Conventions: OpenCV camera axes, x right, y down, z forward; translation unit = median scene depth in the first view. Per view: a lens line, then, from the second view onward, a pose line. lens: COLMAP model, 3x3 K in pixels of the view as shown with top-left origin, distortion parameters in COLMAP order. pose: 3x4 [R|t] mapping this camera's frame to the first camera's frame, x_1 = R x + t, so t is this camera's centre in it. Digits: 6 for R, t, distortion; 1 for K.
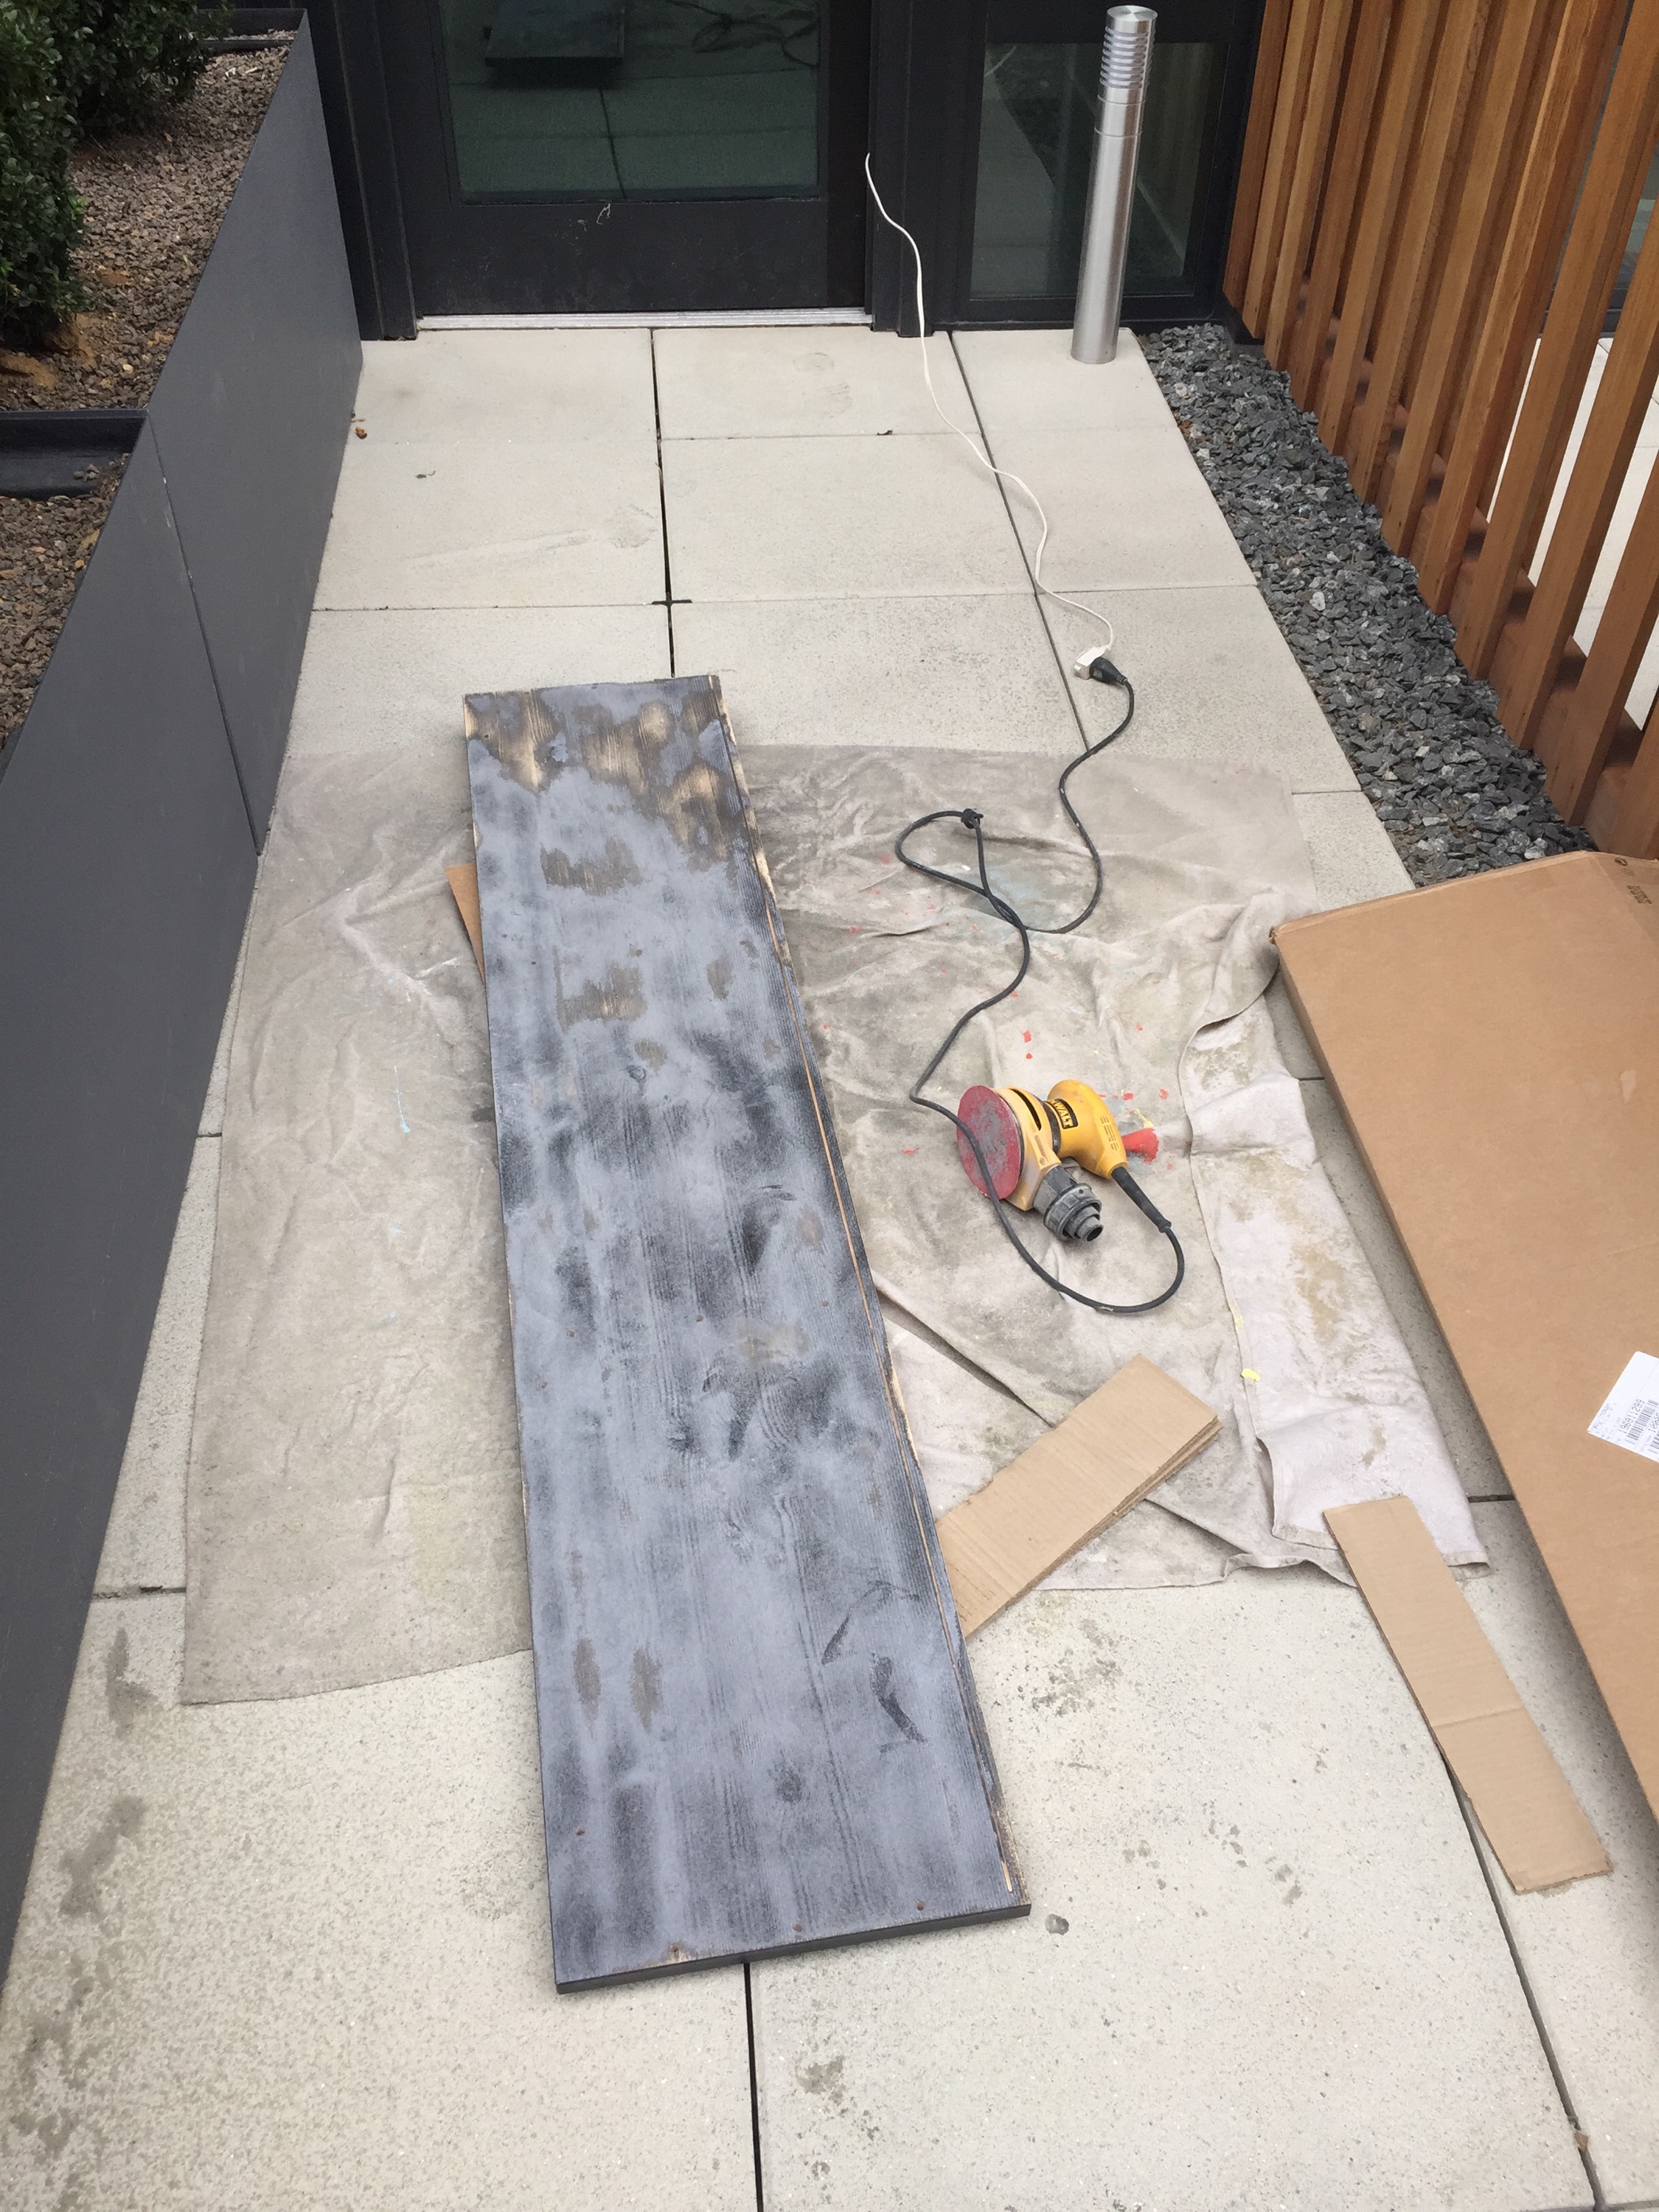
lens RADIAL K [[1866.2, 0, 829.5], [0, 1866.2, 1106.0], [0, 0, 1]] dist [0.034676, -0.047495]
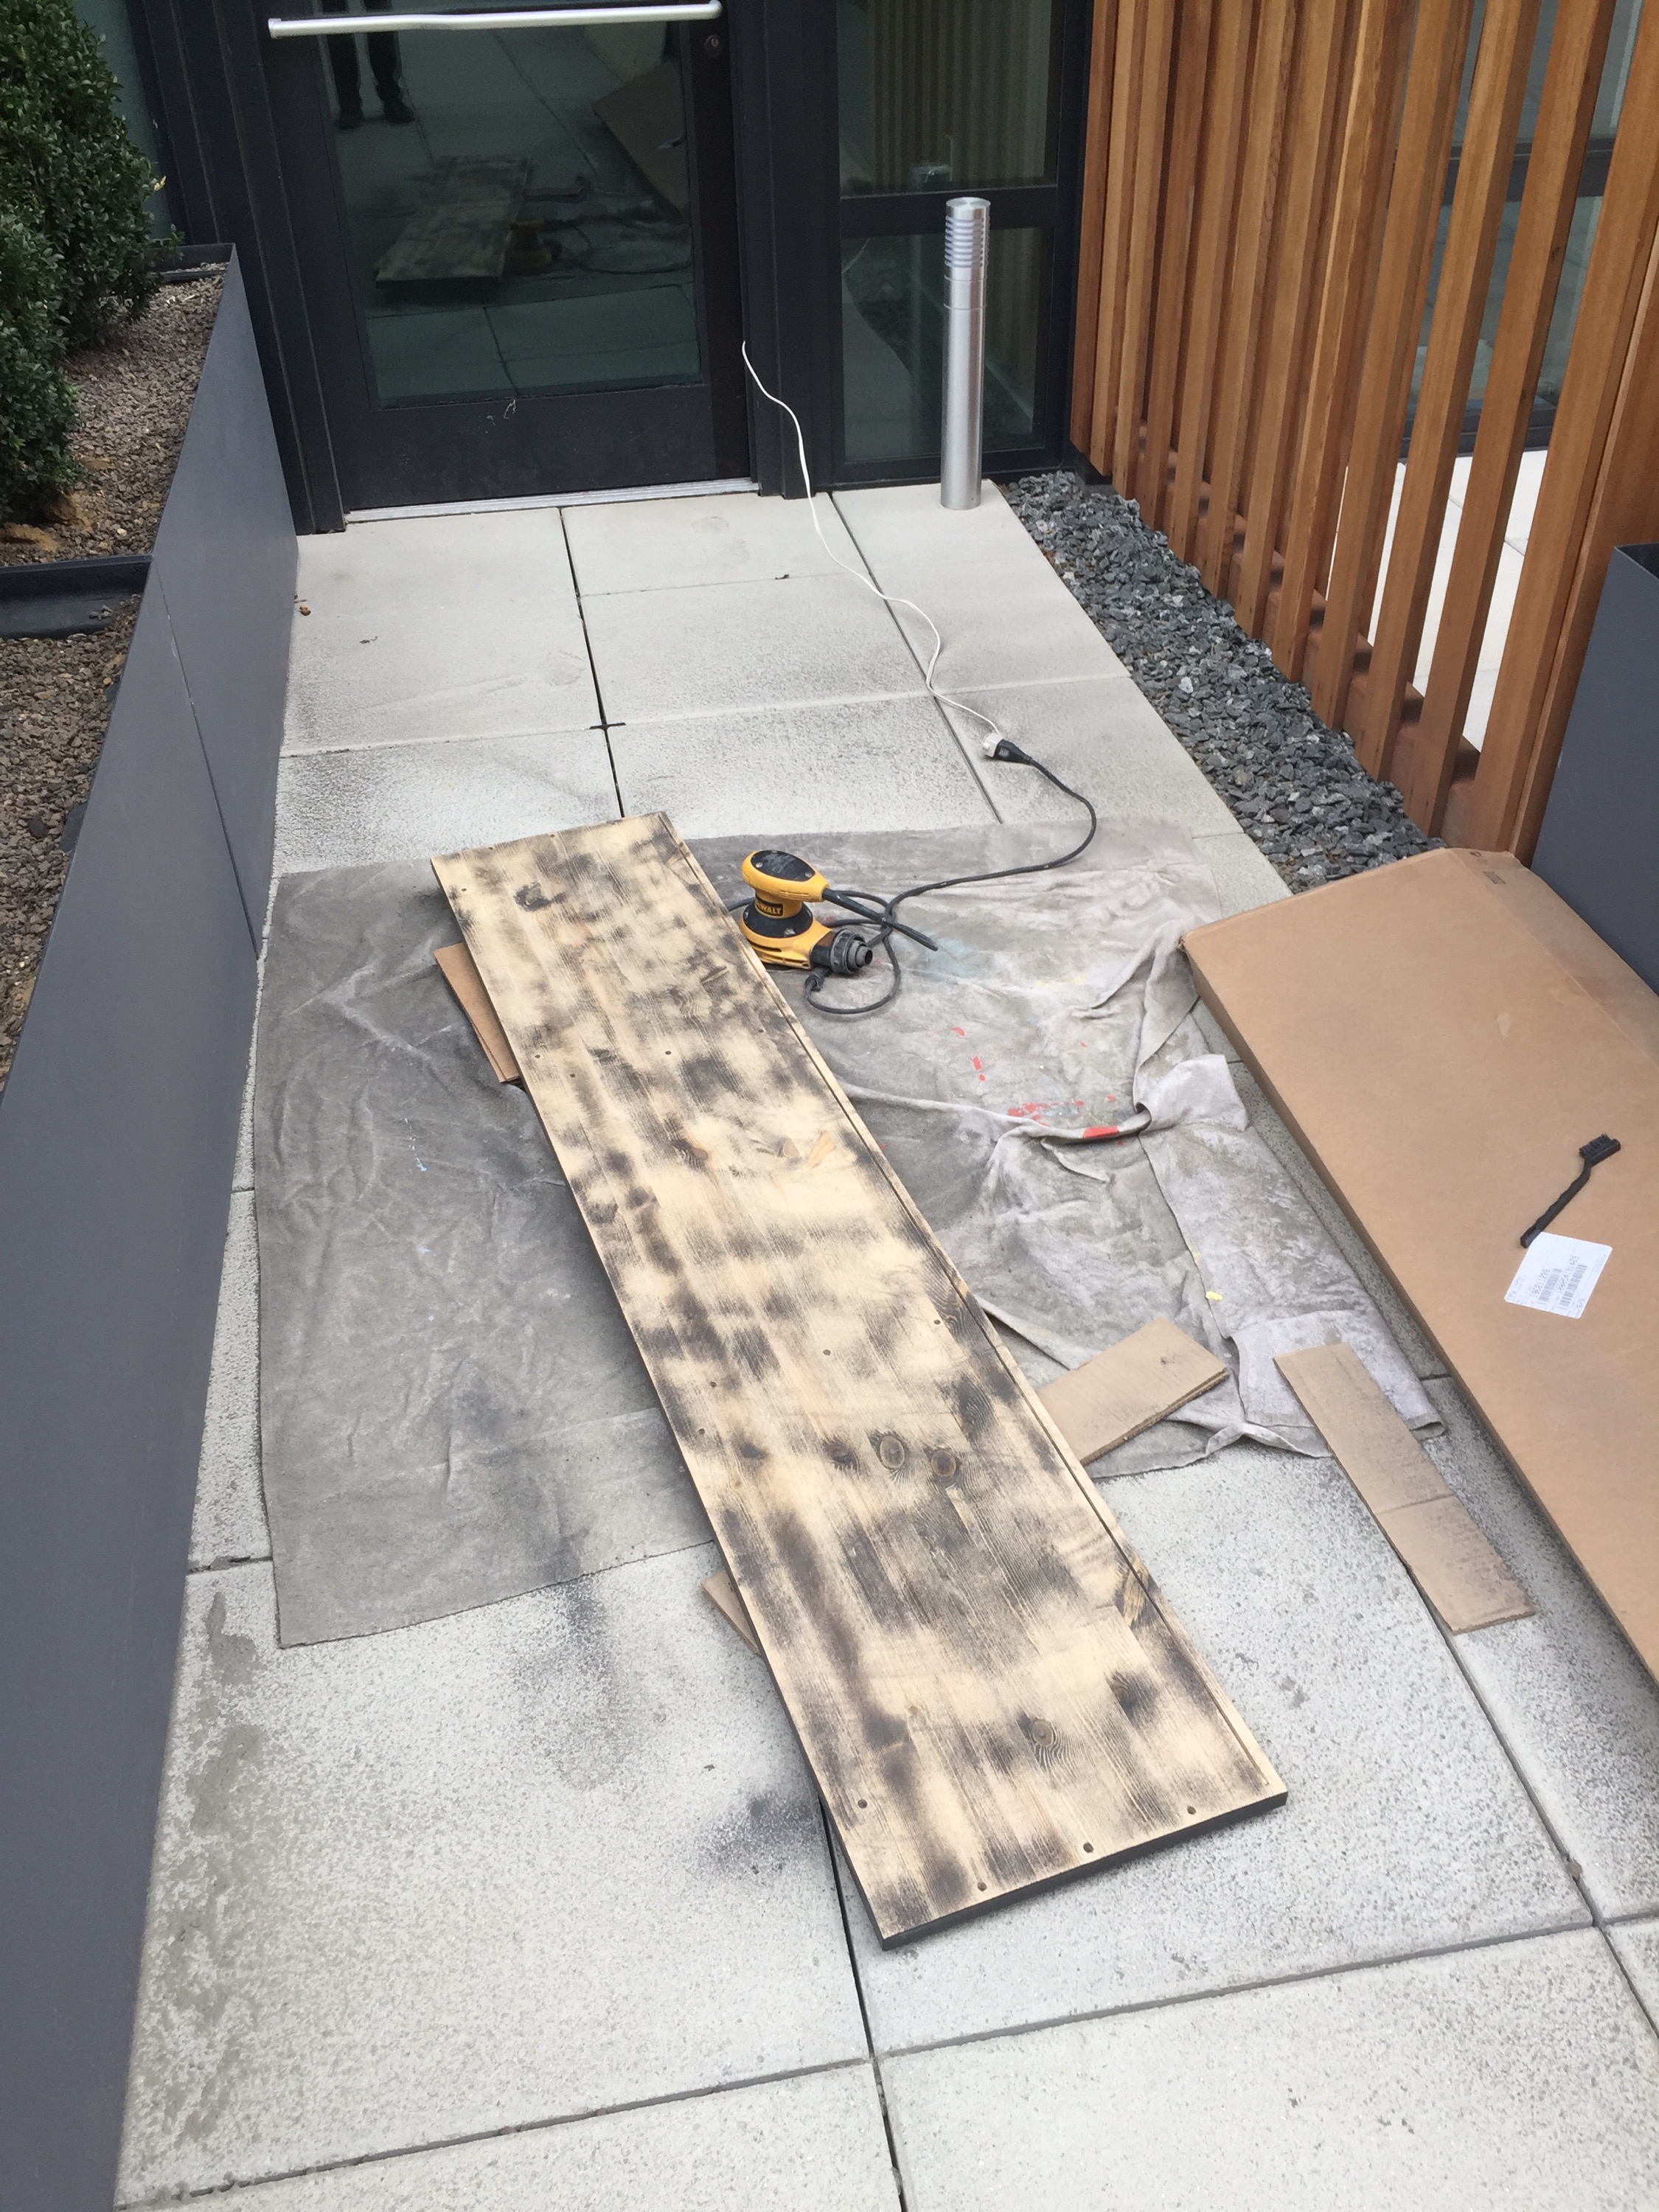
lens RADIAL K [[1876.6, 0, 829.5], [0, 1876.6, 1106.0], [0, 0, 1]] dist [0.013765, 0.002949]
pose [[0.995058, -0.084633, 0.051923, -0.040894], [0.089848, 0.990077, -0.108054, 0.109663], [-0.042263, 0.112185, 0.992788, -0.100743]]
